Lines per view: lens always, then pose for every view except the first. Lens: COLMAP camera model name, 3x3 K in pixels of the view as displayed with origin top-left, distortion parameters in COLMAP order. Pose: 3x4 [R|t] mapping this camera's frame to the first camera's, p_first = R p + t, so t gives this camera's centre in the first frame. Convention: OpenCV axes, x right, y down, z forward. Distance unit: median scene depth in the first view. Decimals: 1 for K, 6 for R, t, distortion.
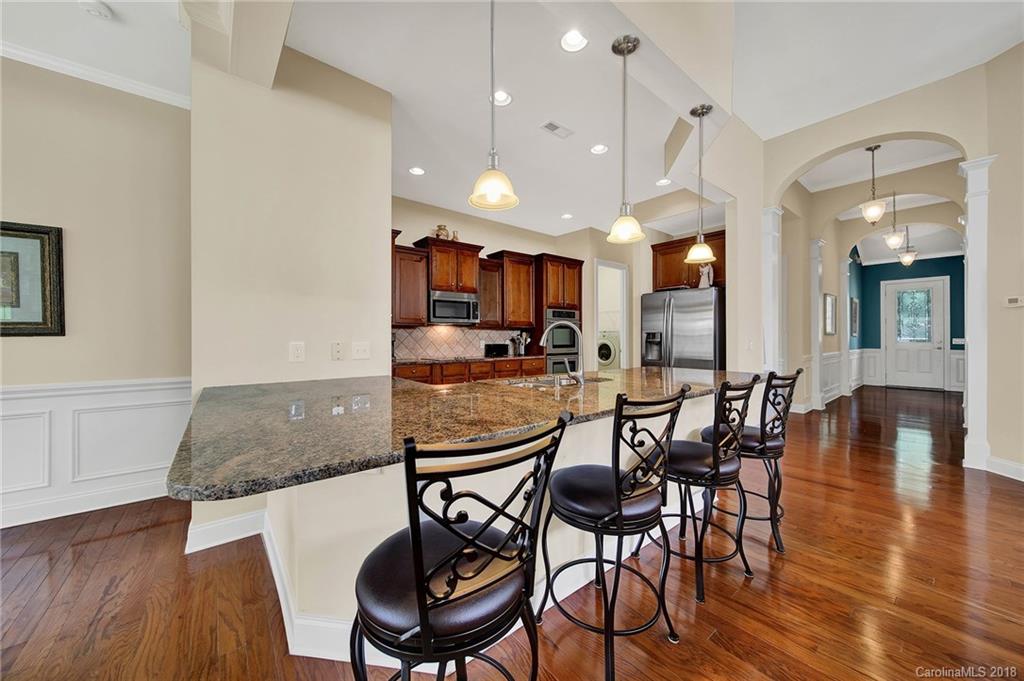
lens RADIAL K [[366.6, 0, 517.2], [0, 366.6, 333.5], [0, 0, 1]] dist [0.000801, -0.001361]
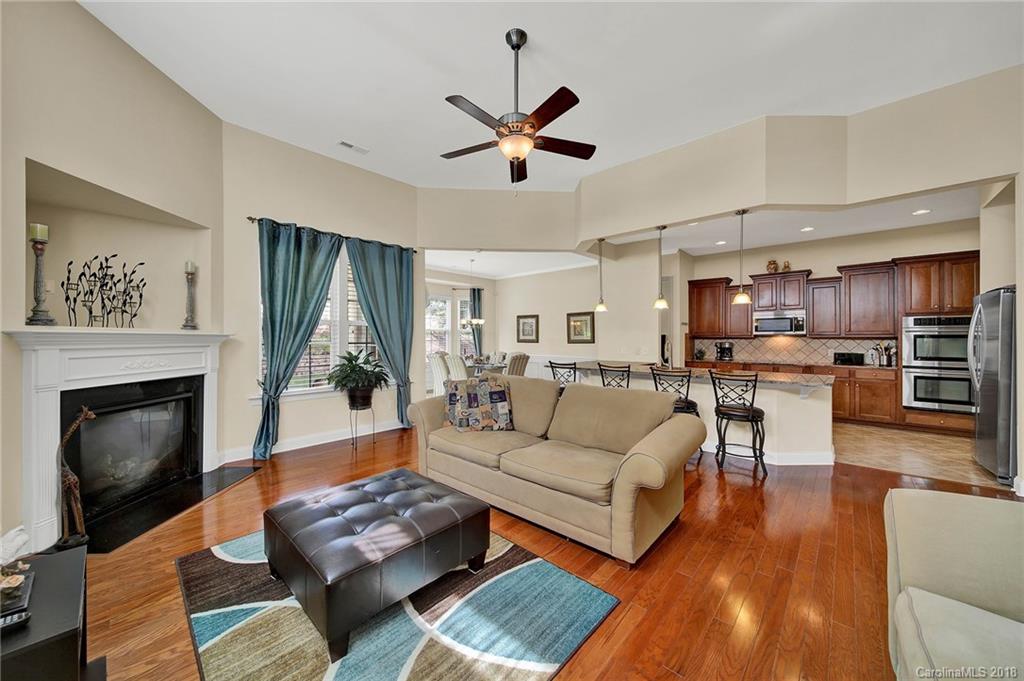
lens RADIAL K [[366.6, 0, 511.8], [0, 366.6, 338.0], [0, 0, 1]] dist [0.000801, -0.001361]
pose [[0.167641, -0.000257, -0.985848, 0.906211], [0.007463, 0.999972, 0.001009, -0.024286], [0.985820, -0.007526, 0.167638, -0.143960]]
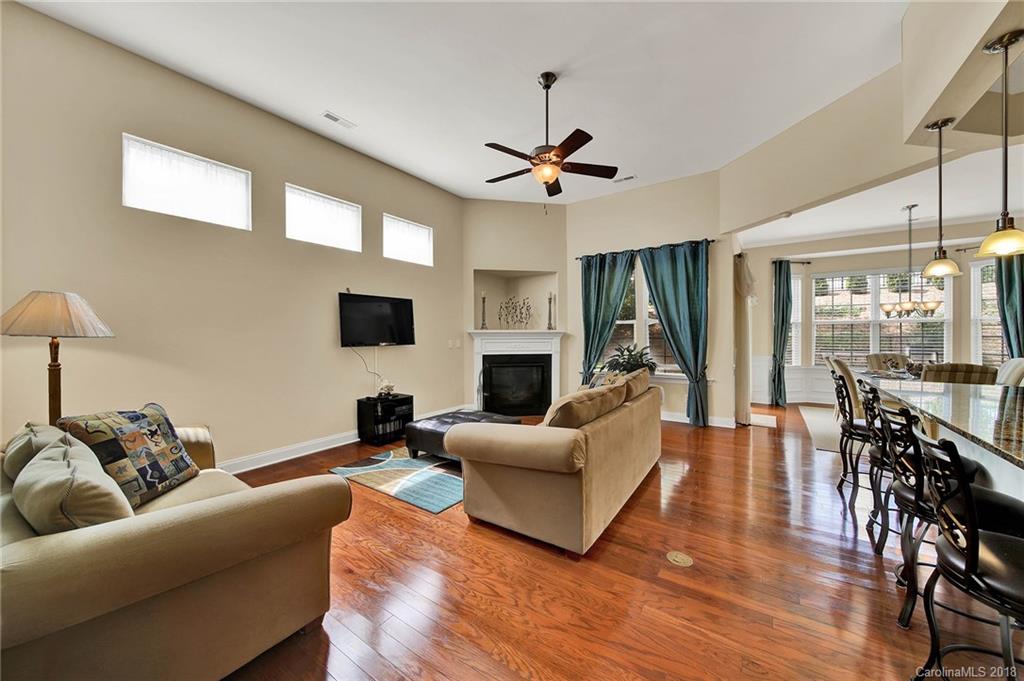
lens RADIAL K [[366.6, 0, 508.3], [0, 366.6, 333.0], [0, 0, 1]] dist [0.000801, -0.001361]
pose [[-0.956006, 0.001380, -0.293343, 0.631258], [0.004518, 0.999940, -0.010021, -0.020220], [0.293311, -0.010905, -0.955955, 0.541771]]
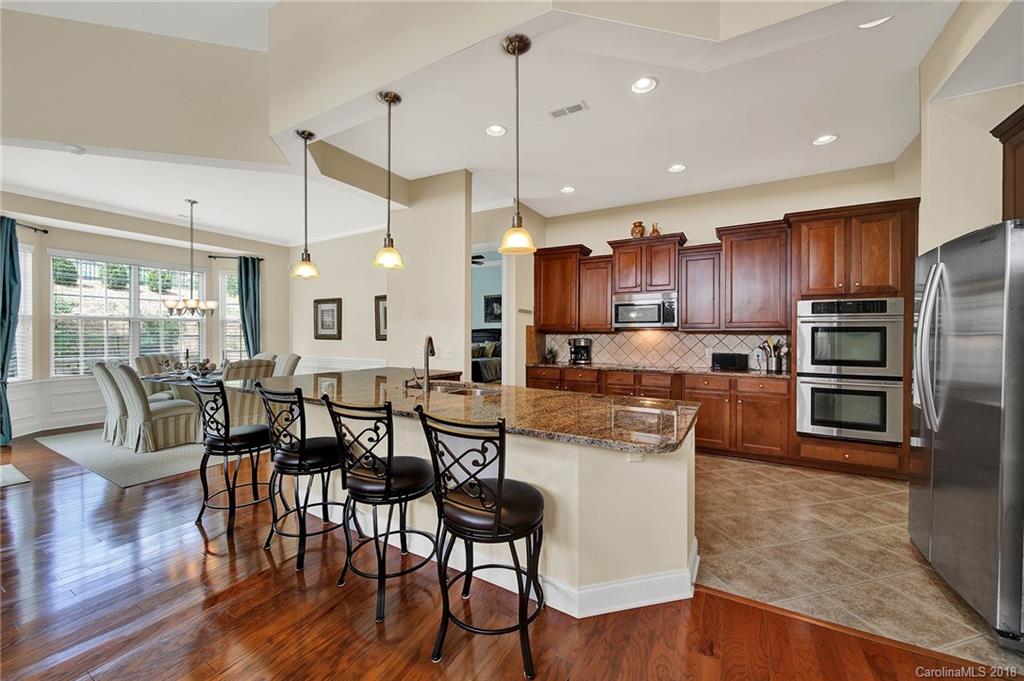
lens RADIAL K [[387.9, 0, 509.5], [0, 387.9, 337.3], [0, 0, 1]] dist [0.006011, -0.001086]
pose [[0.368265, 0.007950, -0.929687, 0.565244], [0.006736, 0.999914, 0.011219, -0.017172], [0.929696, -0.010394, 0.368180, 0.325732]]
